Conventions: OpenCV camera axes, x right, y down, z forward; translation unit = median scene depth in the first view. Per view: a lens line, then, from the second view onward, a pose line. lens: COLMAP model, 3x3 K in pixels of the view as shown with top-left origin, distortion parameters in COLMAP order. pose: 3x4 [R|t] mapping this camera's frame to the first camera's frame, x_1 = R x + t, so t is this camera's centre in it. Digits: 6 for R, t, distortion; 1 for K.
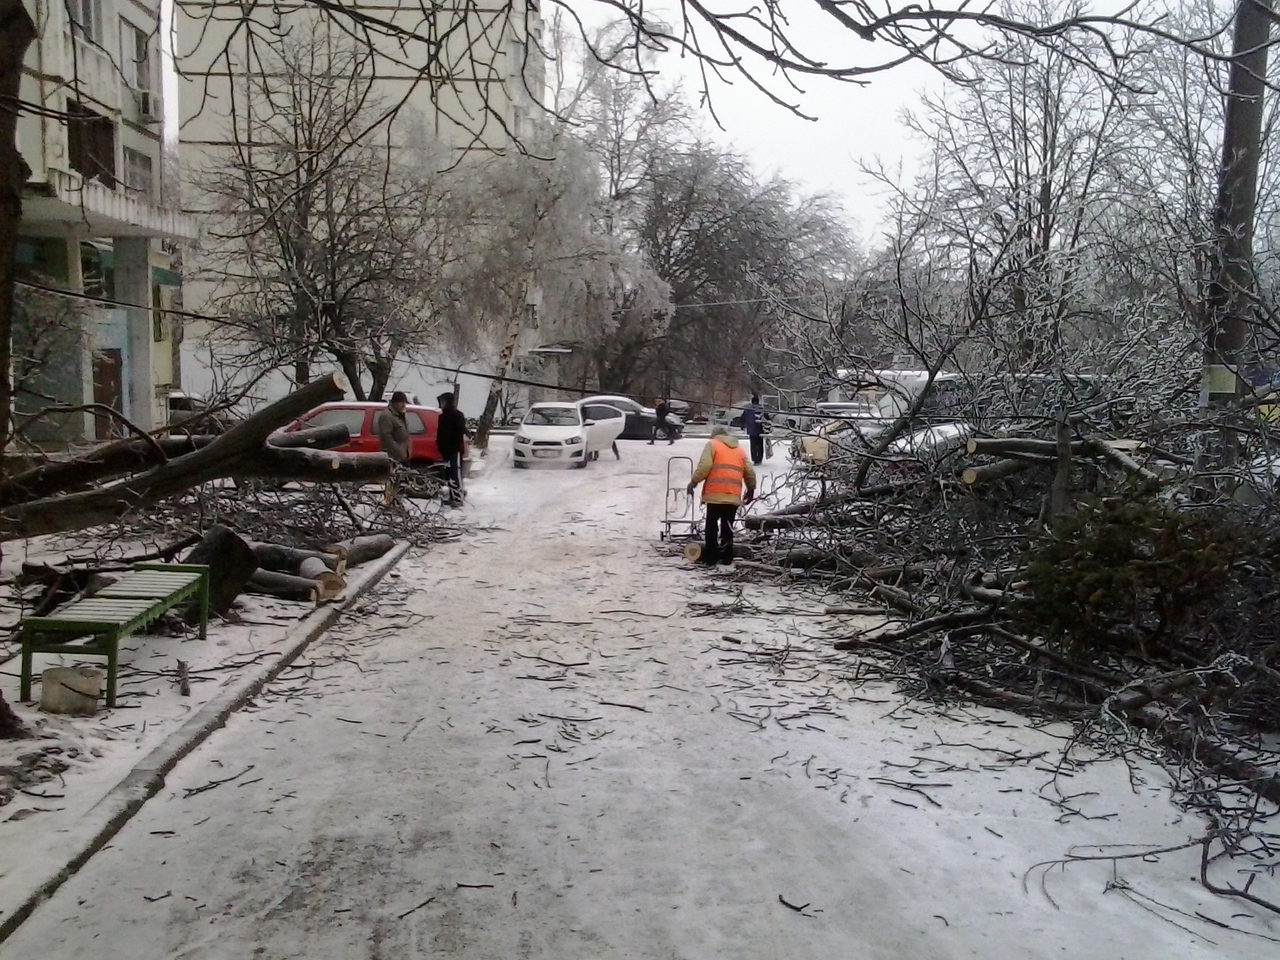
lens RADIAL K [[2321.4, 0, 640.0], [0, 2321.4, 480.0], [0, 0, 1]] dist [0.184149, -0.050883]
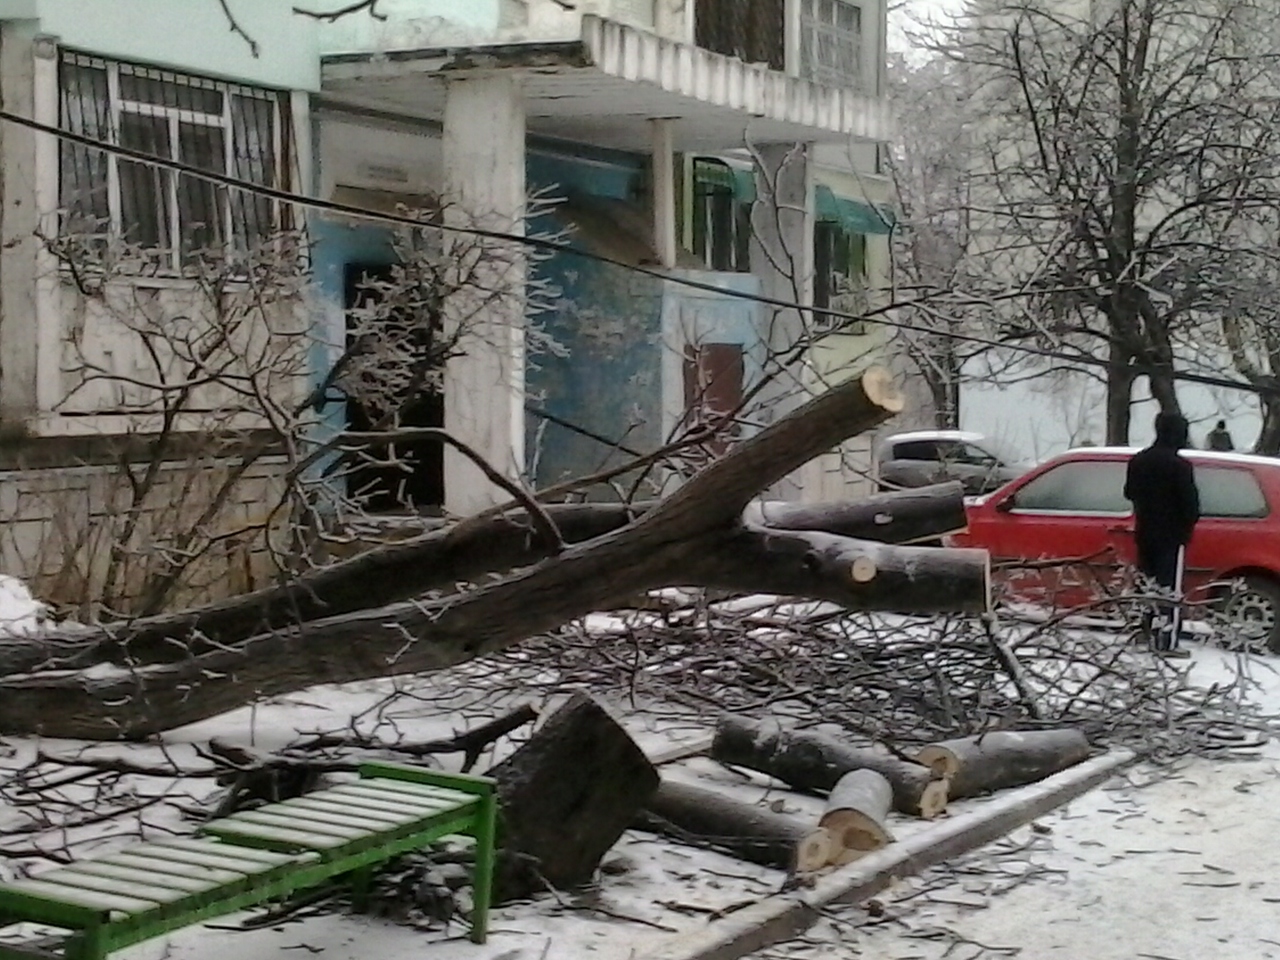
lens RADIAL K [[2321.4, 0, 640.0], [0, 2321.4, 480.0], [0, 0, 1]] dist [0.184149, -0.050883]
pose [[0.788991, 0.025125, -0.613891, 0.106208], [-0.045415, 0.998815, -0.017490, -0.014092], [0.612724, 0.041679, 0.789197, 0.599203]]
